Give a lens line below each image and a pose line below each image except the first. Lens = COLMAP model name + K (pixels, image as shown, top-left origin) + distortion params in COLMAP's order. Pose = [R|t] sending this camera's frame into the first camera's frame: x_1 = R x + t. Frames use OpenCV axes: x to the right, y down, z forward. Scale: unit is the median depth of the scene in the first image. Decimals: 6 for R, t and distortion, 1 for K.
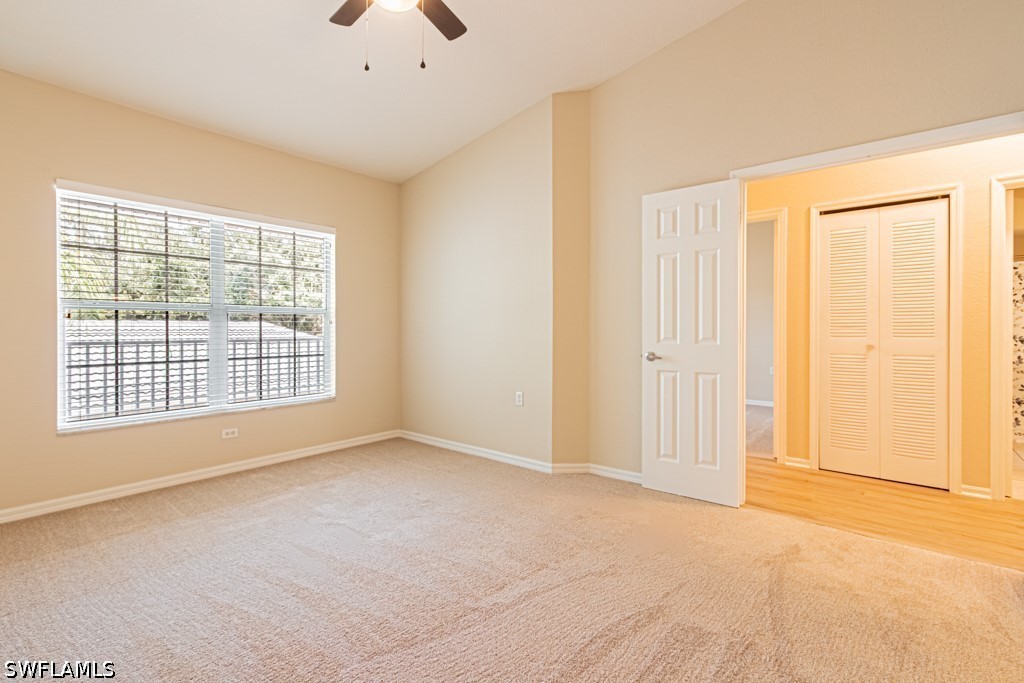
lens RADIAL K [[480.6, 0, 507.3], [0, 480.6, 337.1], [0, 0, 1]] dist [0.002983, 0.000285]
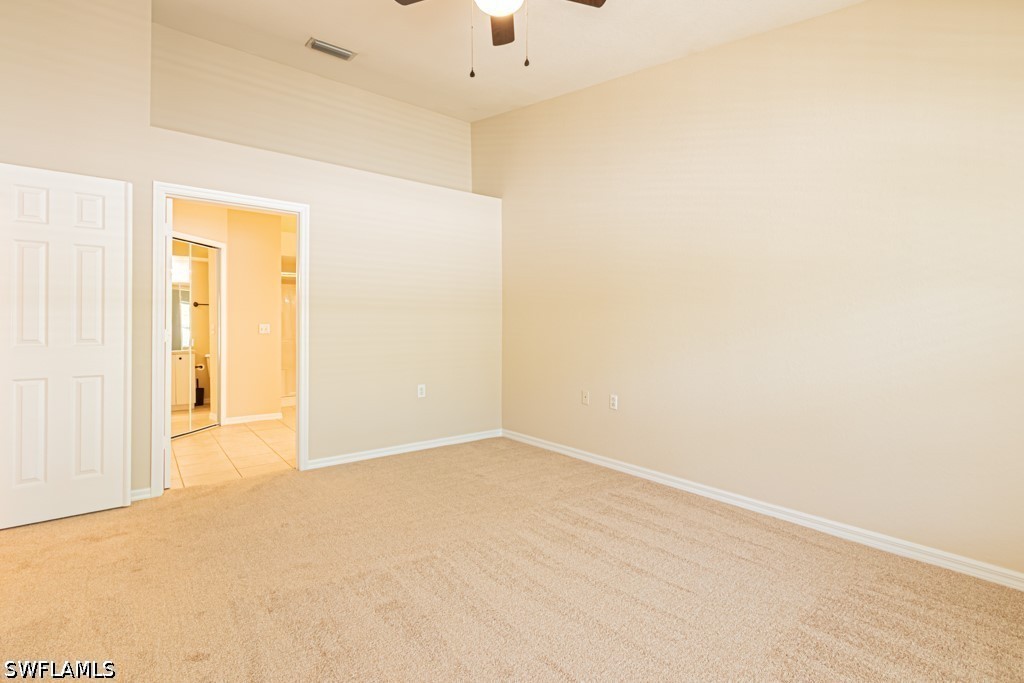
lens RADIAL K [[462.5, 0, 524.0], [0, 462.5, 323.1], [0, 0, 1]] dist [-0.004257, 0.000433]
pose [[-0.989491, -0.000750, 0.144593, -0.280756], [0.000343, 0.999972, 0.007537, -0.028939], [-0.144594, 0.007508, -0.989463, 1.299151]]
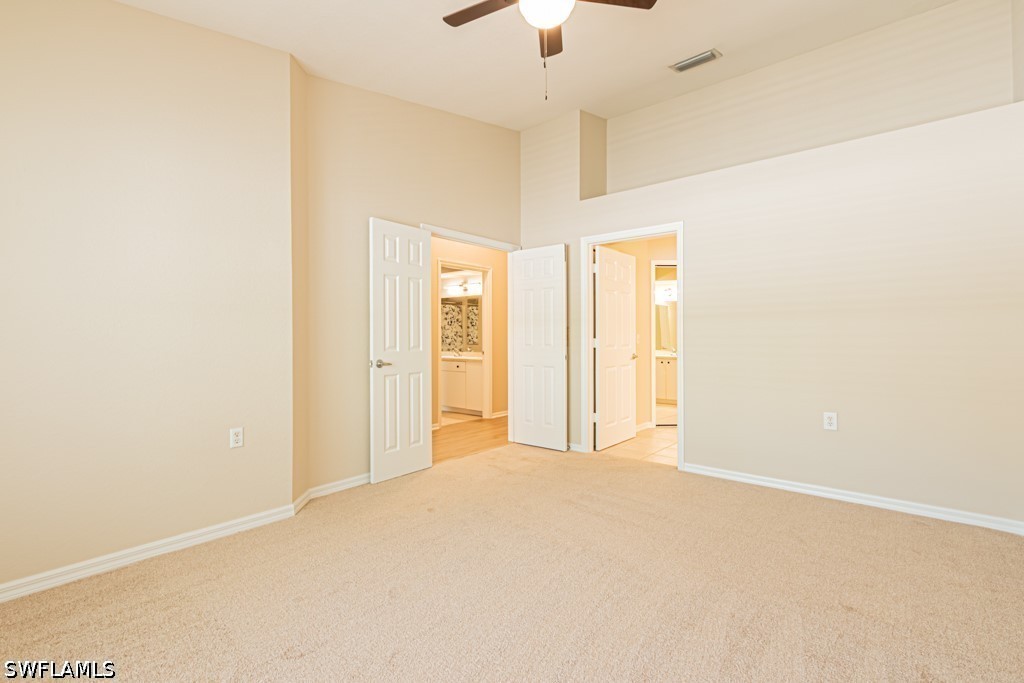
lens RADIAL K [[480.6, 0, 507.3], [0, 480.6, 337.1], [0, 0, 1]] dist [0.002983, 0.000285]
pose [[-0.035587, -0.000614, 0.999366, -0.837980], [0.015747, 0.999875, 0.001175, -0.018115], [-0.999243, 0.015779, -0.035573, 0.746304]]
